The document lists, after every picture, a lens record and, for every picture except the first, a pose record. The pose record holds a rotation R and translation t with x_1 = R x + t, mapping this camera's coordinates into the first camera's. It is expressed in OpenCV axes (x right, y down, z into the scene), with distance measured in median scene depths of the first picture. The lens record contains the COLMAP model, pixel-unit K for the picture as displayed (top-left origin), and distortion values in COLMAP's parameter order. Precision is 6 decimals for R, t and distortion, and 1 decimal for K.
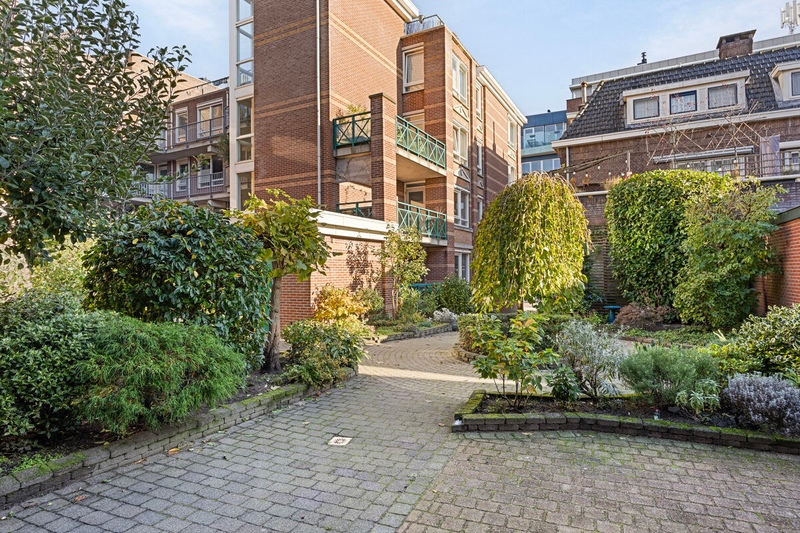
lens RADIAL K [[475.8, 0, 401.1], [0, 475.8, 266.6], [0, 0, 1]] dist [-0.001658, -0.000038]
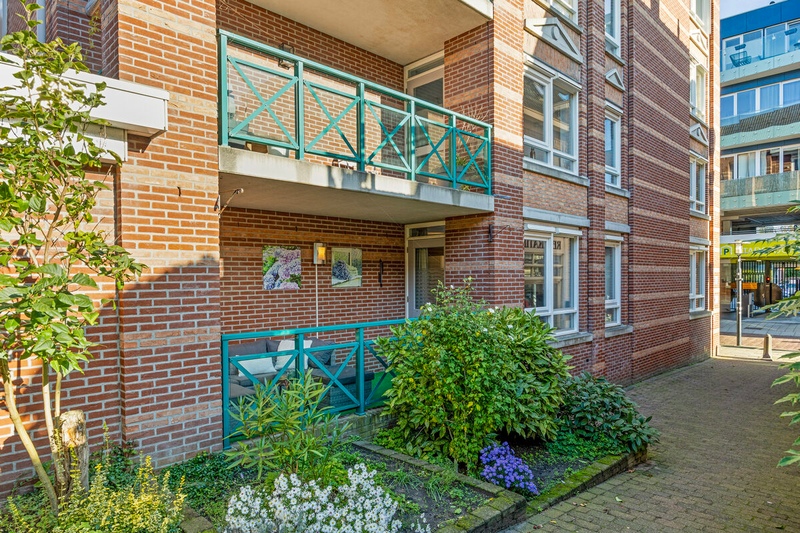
lens RADIAL K [[499.5, 0, 398.1], [0, 499.5, 273.3], [0, 0, 1]] dist [0.003574, -0.001450]
pose [[0.951207, 0.007400, -0.308464, 0.137626], [-0.004373, 0.999935, 0.010506, 0.000216], [0.308522, -0.008645, 0.951178, 0.577557]]
